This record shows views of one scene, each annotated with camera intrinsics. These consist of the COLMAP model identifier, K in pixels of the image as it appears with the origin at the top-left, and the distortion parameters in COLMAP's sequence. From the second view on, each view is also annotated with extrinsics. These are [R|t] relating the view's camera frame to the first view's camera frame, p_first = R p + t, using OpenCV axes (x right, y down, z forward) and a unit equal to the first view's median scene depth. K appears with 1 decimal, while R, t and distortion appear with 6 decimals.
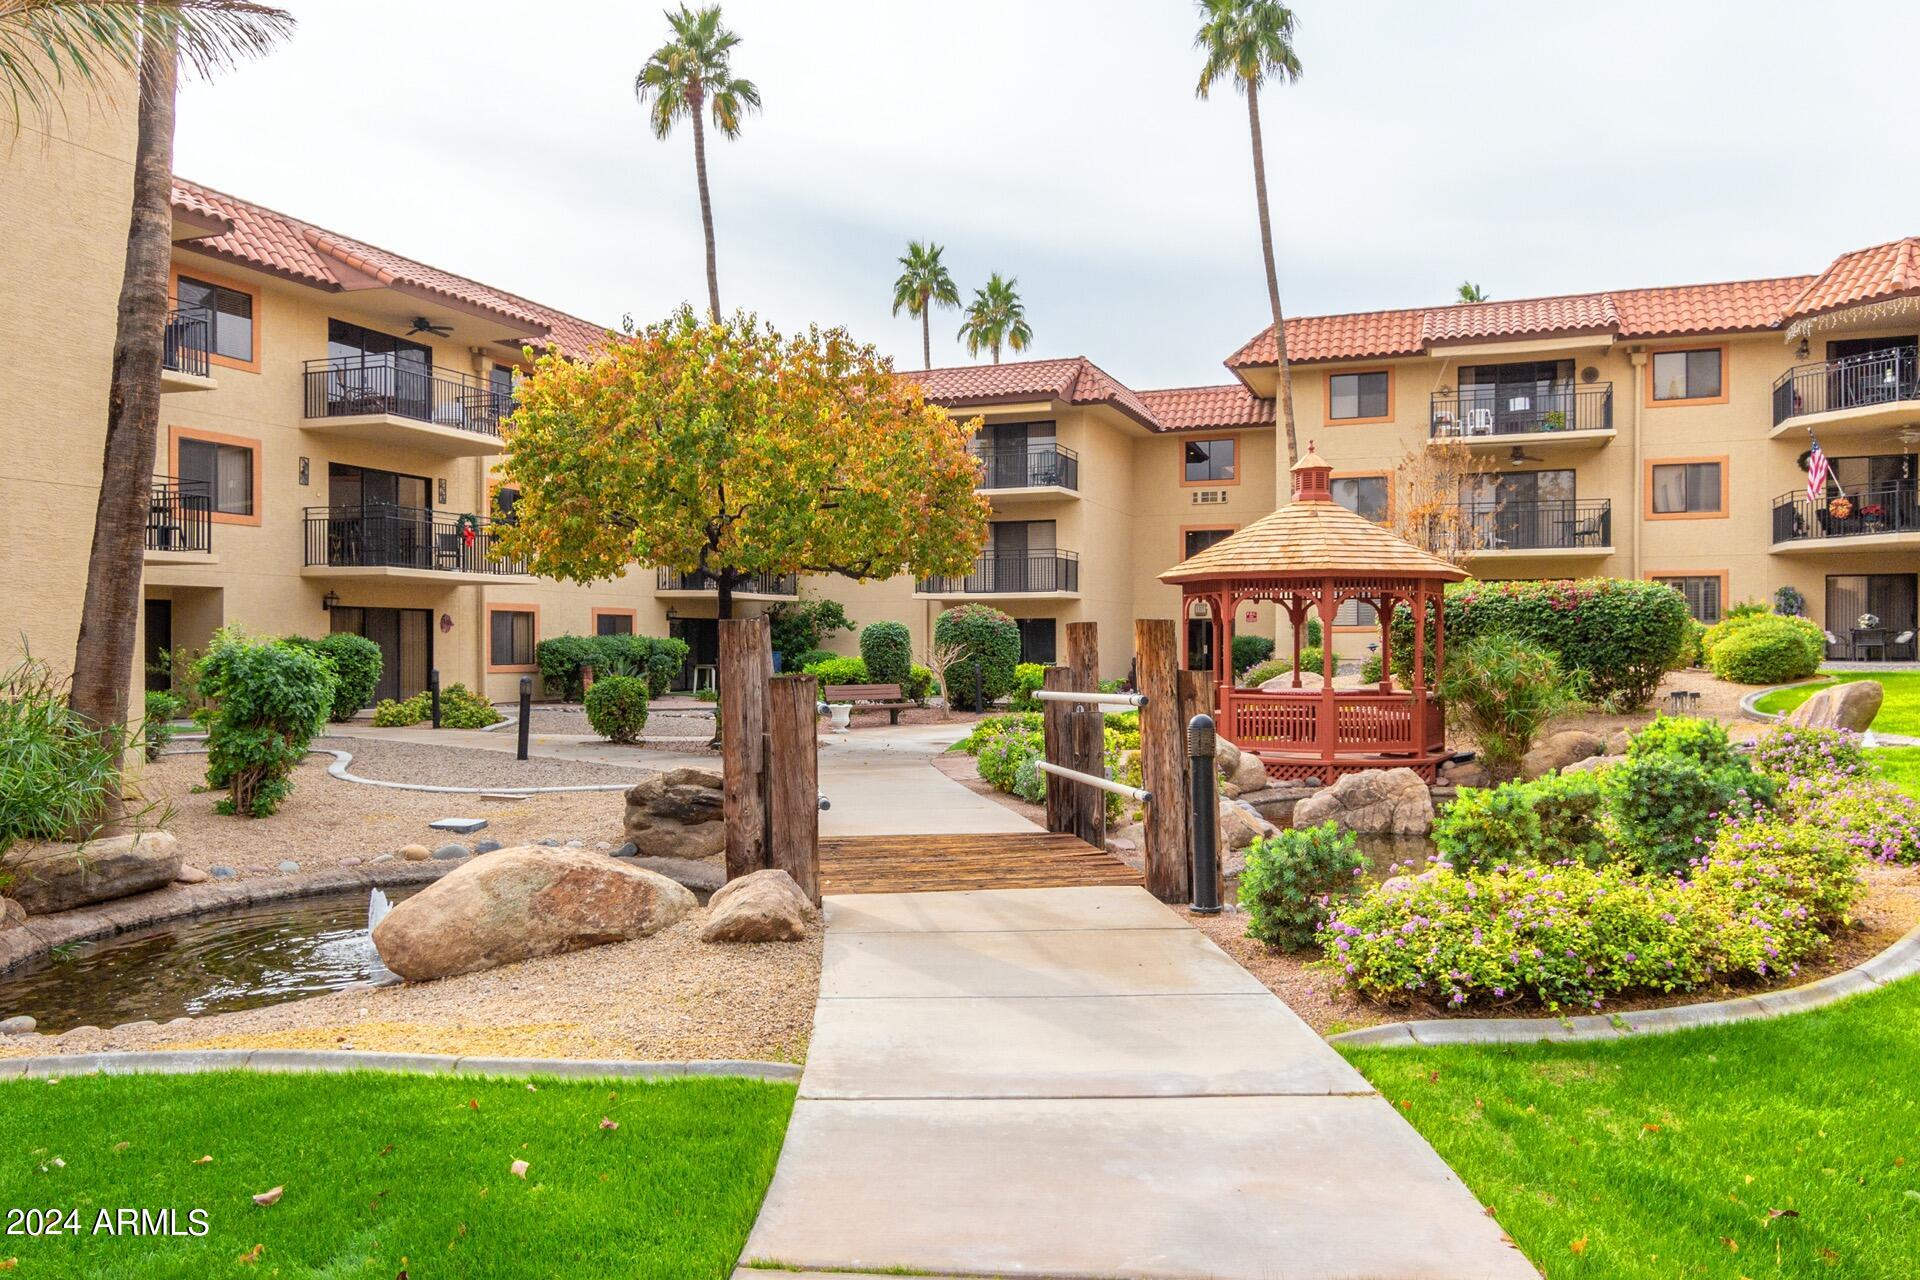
lens RADIAL K [[1483.8, 0, 960.0], [0, 1483.8, 640.0], [0, 0, 1]] dist [0.002150, 0.000446]
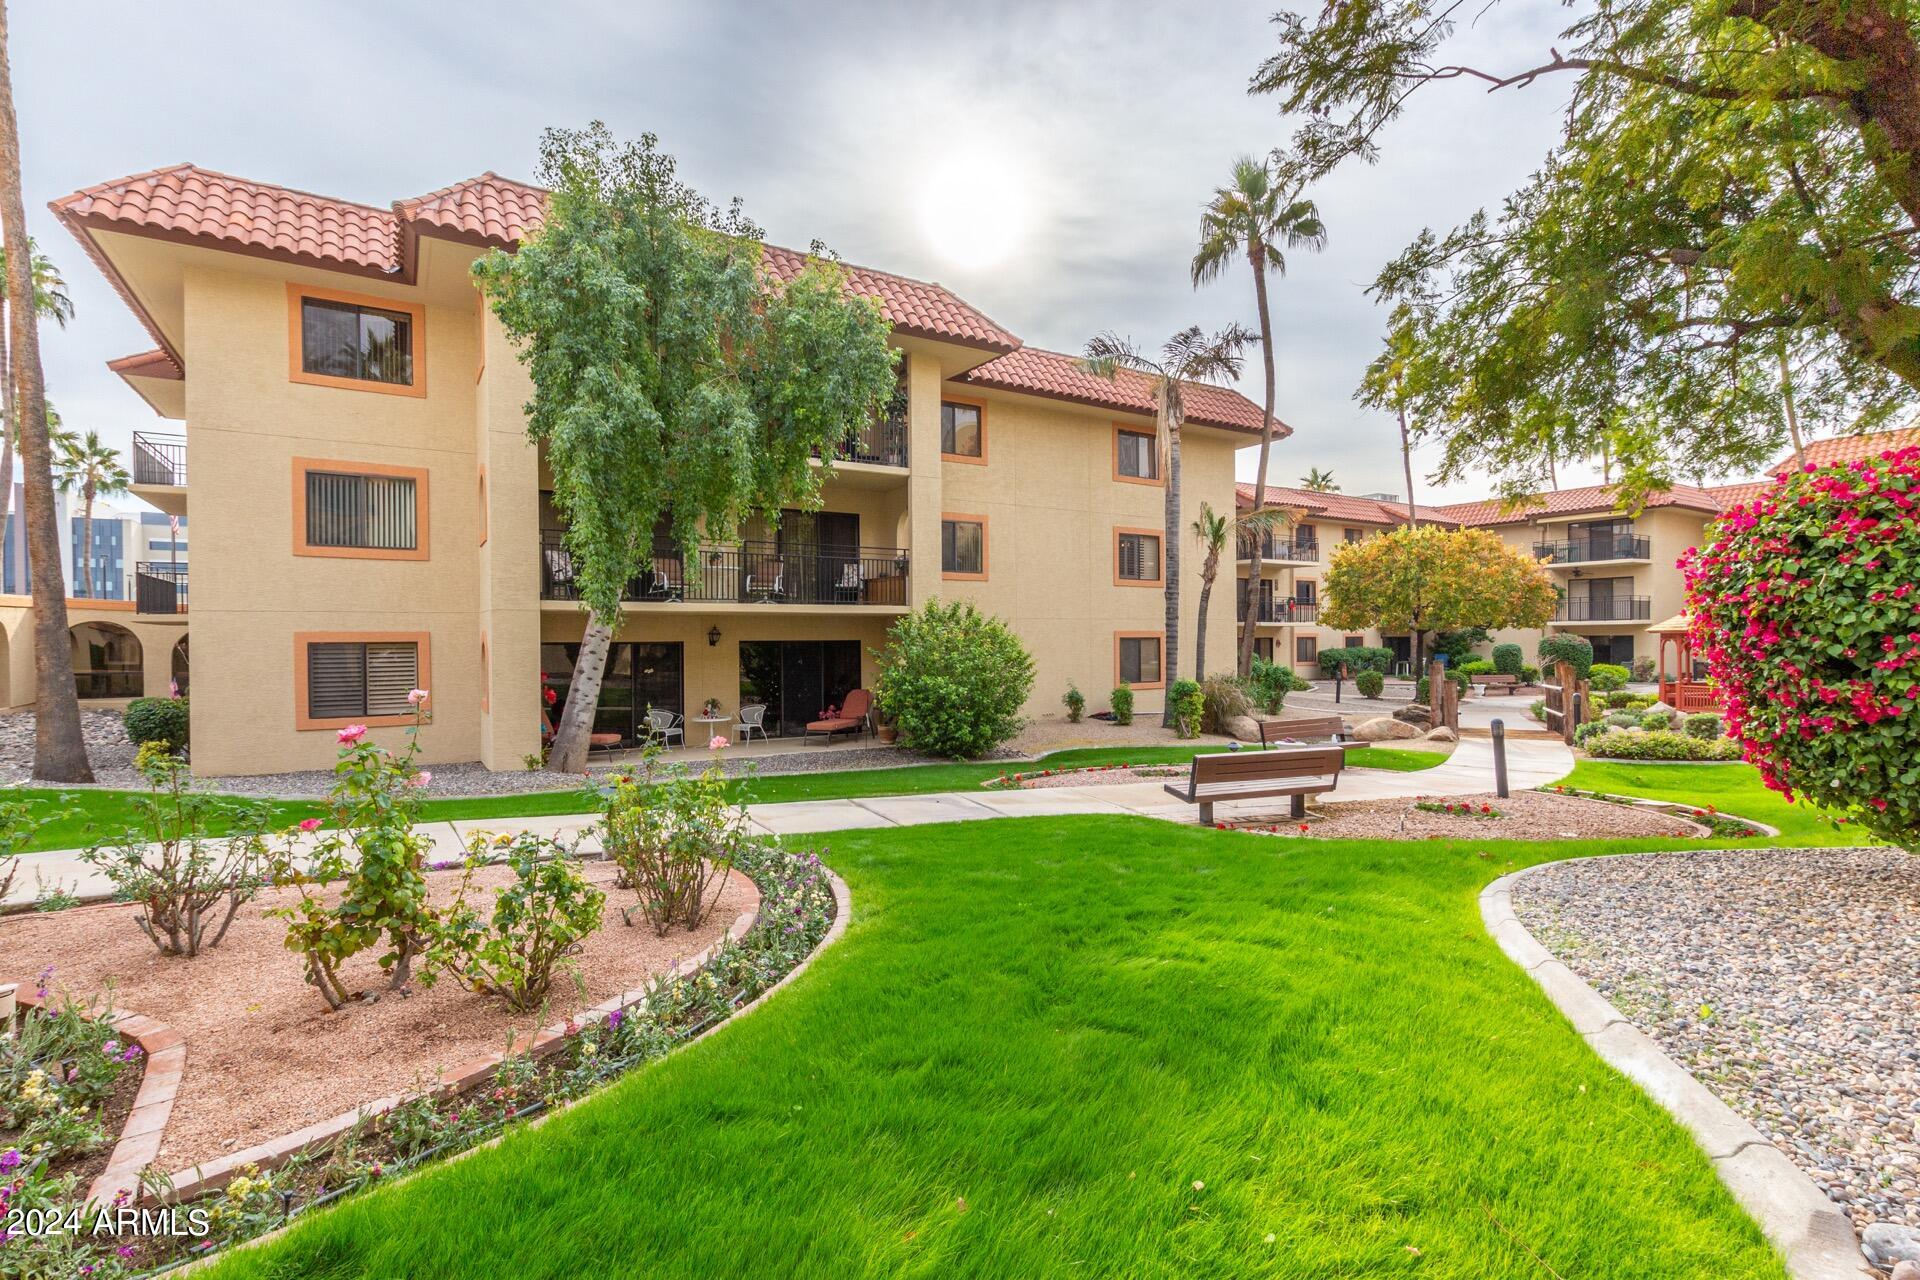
lens RADIAL K [[874.9, 0, 960.0], [0, 874.9, 640.0], [0, 0, 1]] dist [0.001986, 0.000163]
pose [[0.809025, -0.003965, -0.587760, 0.046414], [0.004959, 0.999988, 0.000080, -0.020334], [0.587753, -0.002980, 0.809035, -0.379516]]
